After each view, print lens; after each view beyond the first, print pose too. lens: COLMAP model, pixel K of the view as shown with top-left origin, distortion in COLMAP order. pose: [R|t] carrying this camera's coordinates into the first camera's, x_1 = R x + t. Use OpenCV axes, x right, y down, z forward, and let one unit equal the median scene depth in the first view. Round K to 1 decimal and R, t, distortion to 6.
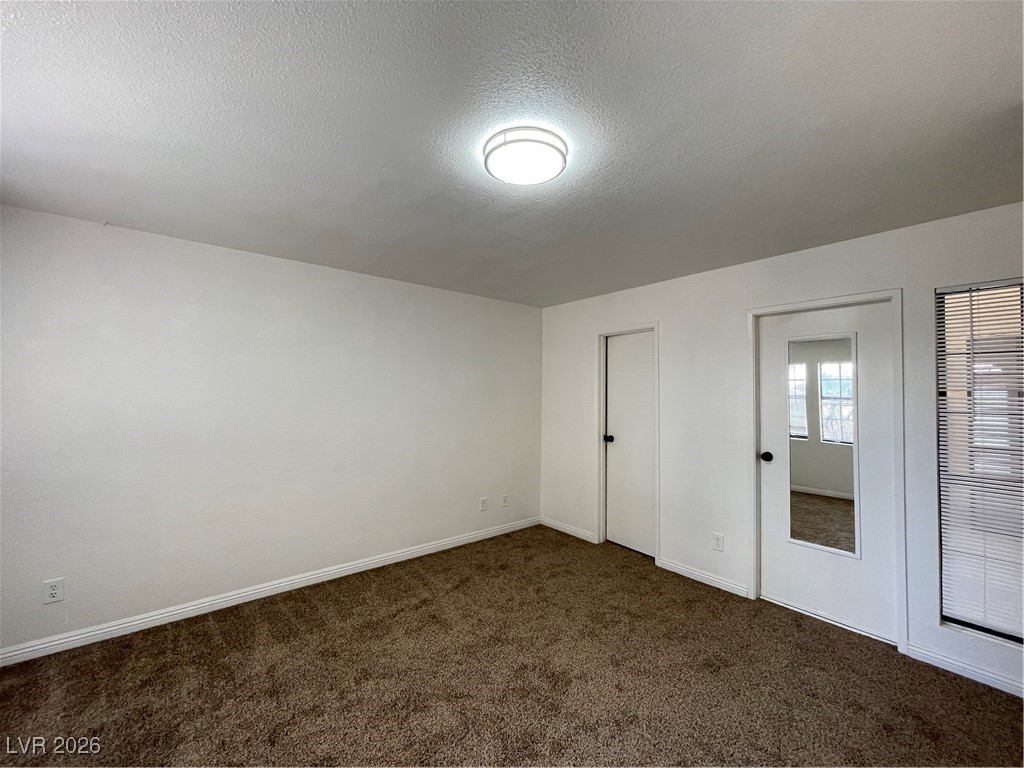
lens RADIAL K [[409.5, 0, 513.5], [0, 409.5, 384.9], [0, 0, 1]] dist [0.004440, 0.000562]
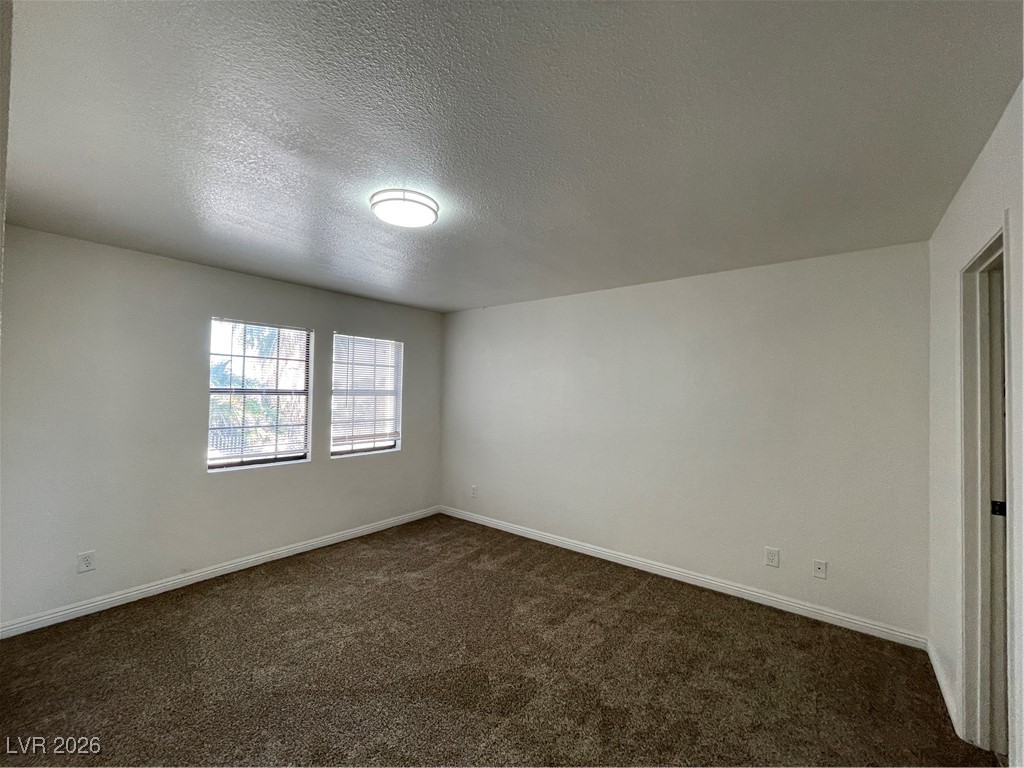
lens RADIAL K [[409.5, 0, 510.8], [0, 409.5, 385.4], [0, 0, 1]] dist [0.004440, 0.000562]
pose [[0.231106, -0.018109, -0.972760, 0.707640], [0.006587, 0.999833, -0.017048, 0.005437], [0.972906, -0.002468, 0.231187, 0.545216]]
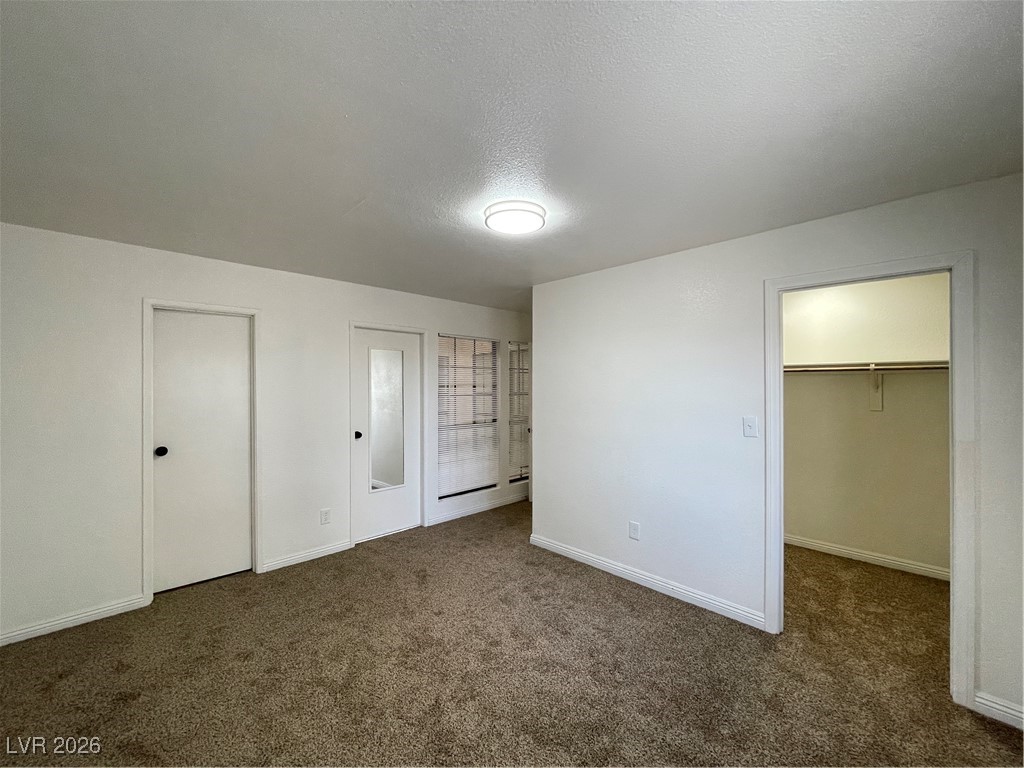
lens RADIAL K [[409.5, 0, 516.1], [0, 409.5, 388.0], [0, 0, 1]] dist [0.004440, 0.000562]
pose [[-0.090783, -0.001555, 0.995869, -0.713487], [-0.018516, 0.999829, -0.000126, 0.018917], [-0.995699, -0.018451, -0.090797, 0.607403]]
